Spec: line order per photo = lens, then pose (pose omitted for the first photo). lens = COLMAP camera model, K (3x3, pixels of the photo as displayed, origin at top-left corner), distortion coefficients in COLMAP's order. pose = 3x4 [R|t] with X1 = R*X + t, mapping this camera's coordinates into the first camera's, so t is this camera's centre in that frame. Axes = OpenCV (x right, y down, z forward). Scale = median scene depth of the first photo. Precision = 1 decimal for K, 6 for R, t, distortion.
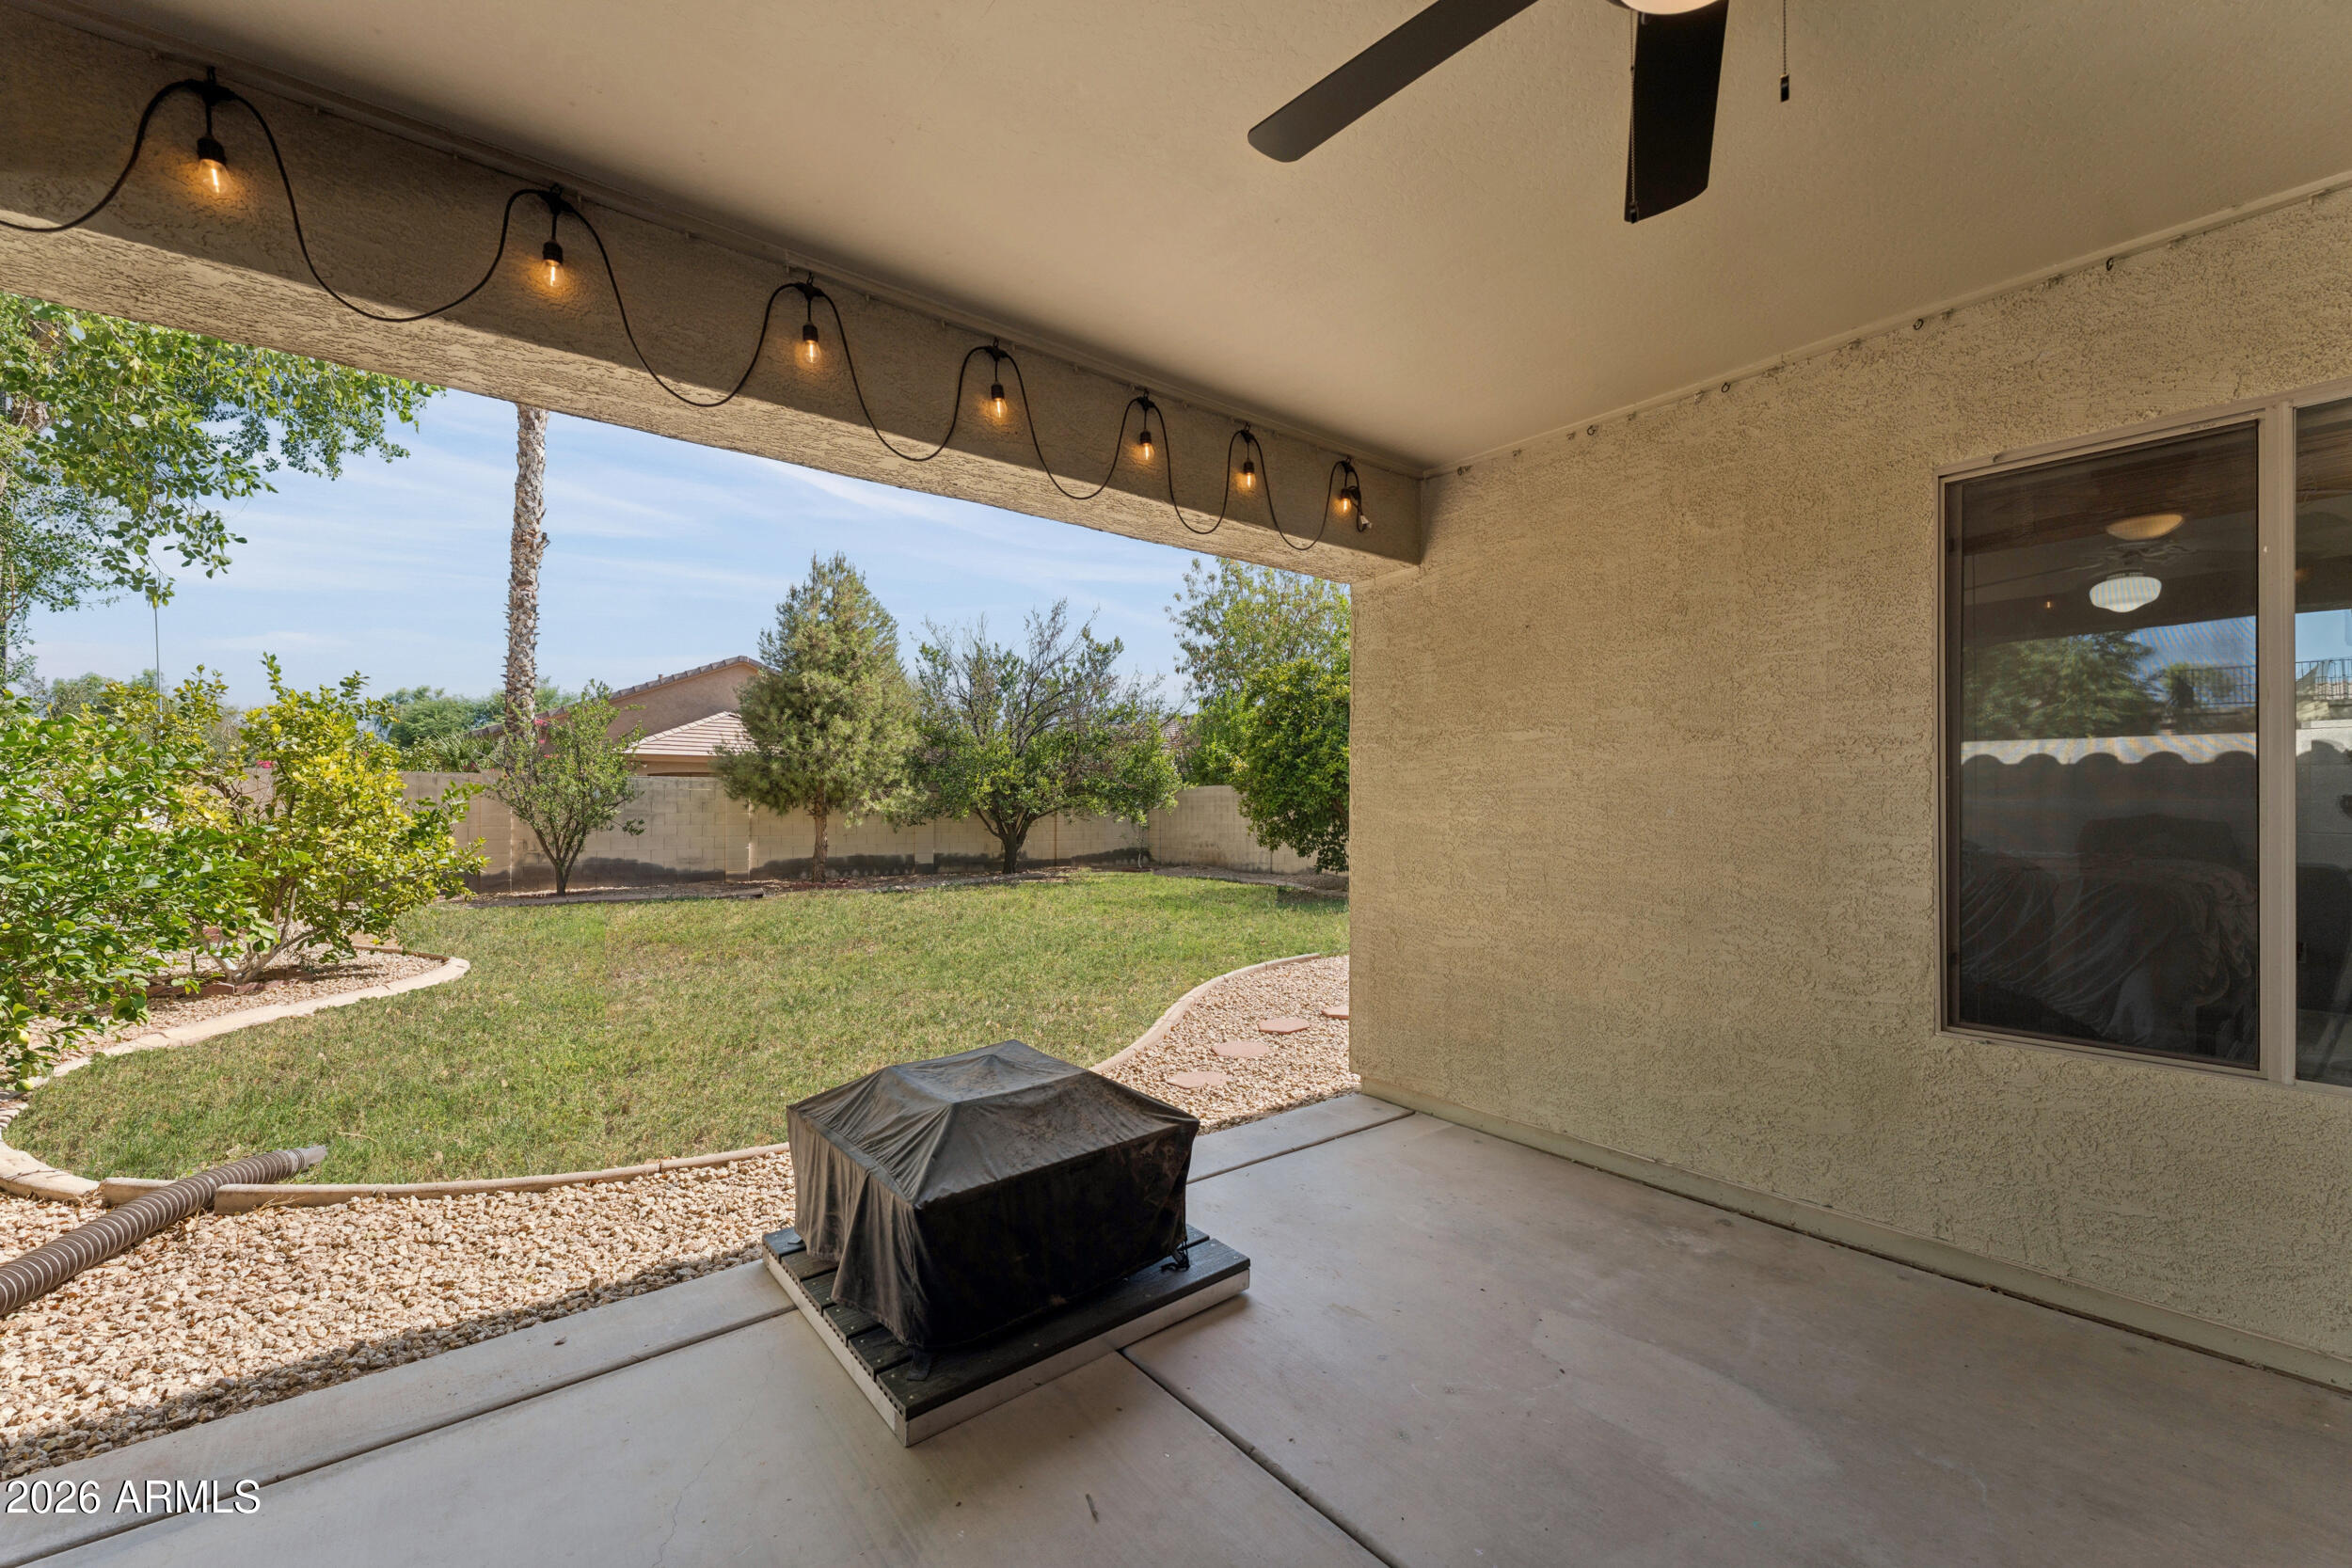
lens RADIAL K [[951.7, 0, 1169.7], [0, 951.7, 800.6], [0, 0, 1]] dist [-0.000486, -0.000830]
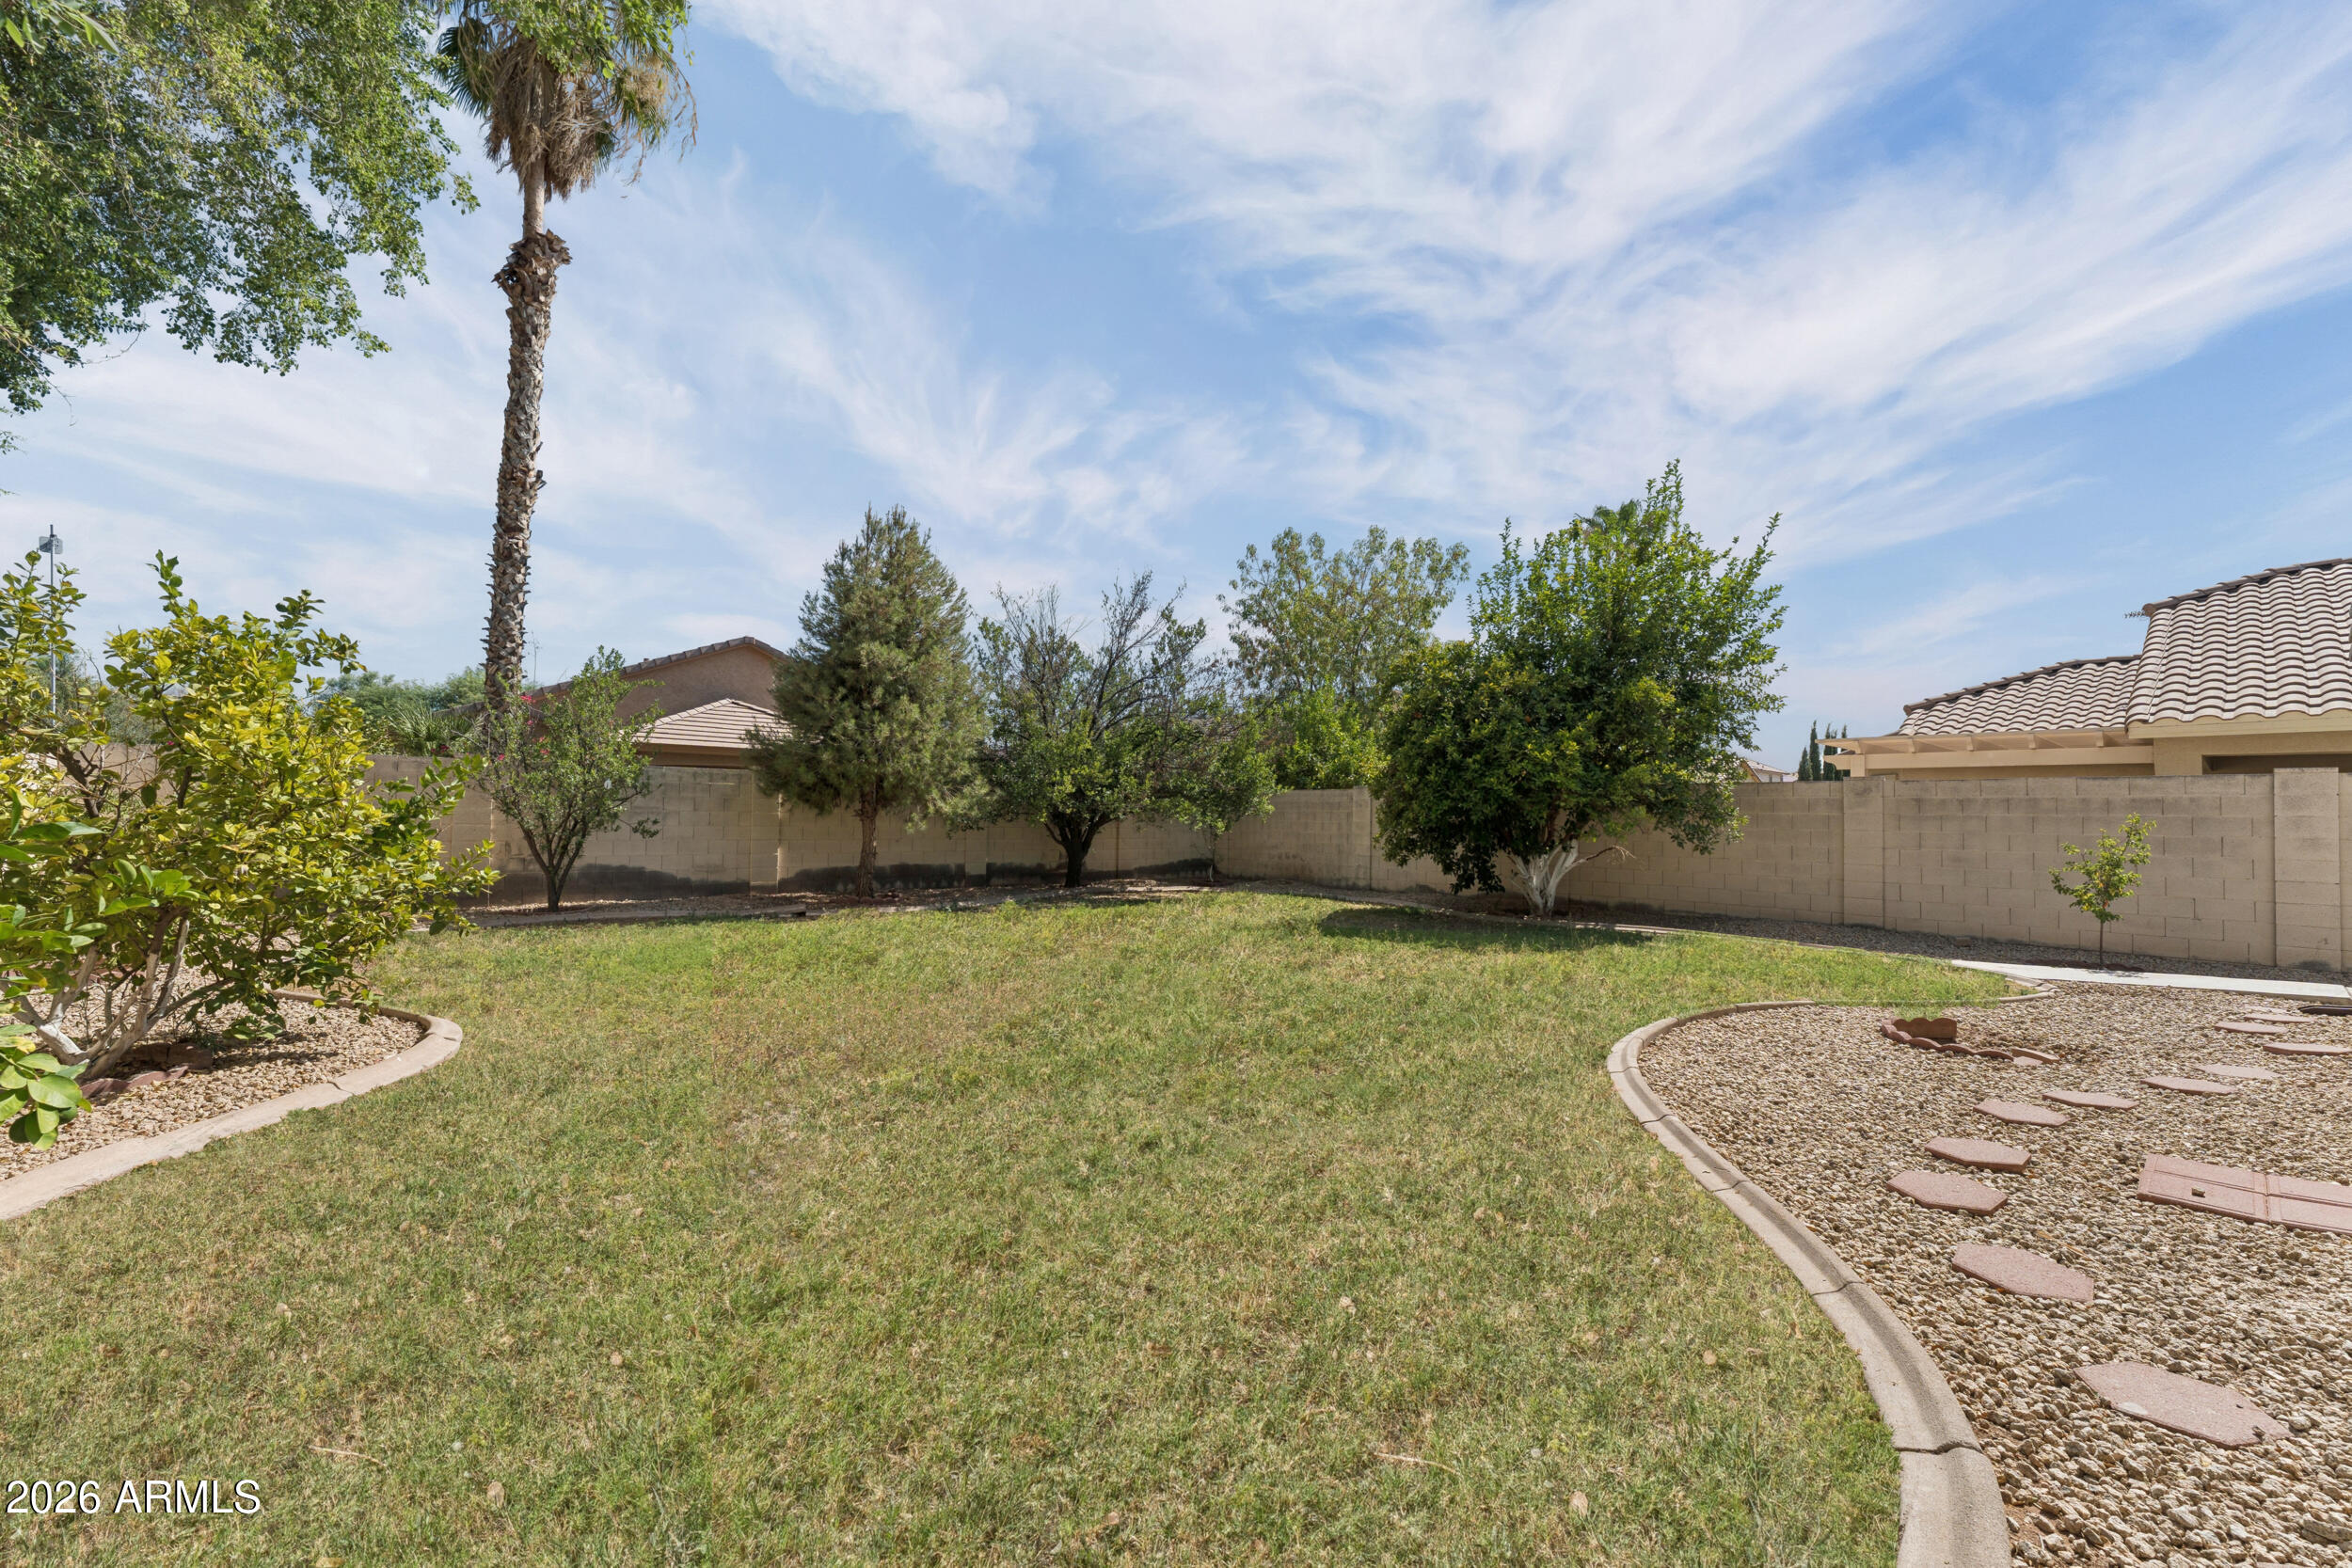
lens RADIAL K [[951.7, 0, 1187.6], [0, 951.7, 790.2], [0, 0, 1]] dist [-0.000486, -0.000830]
pose [[0.998703, 0.017004, 0.047984, -0.135639], [-0.016119, 0.999694, -0.018775, 0.003563], [-0.048289, 0.017977, 0.998672, 0.158189]]
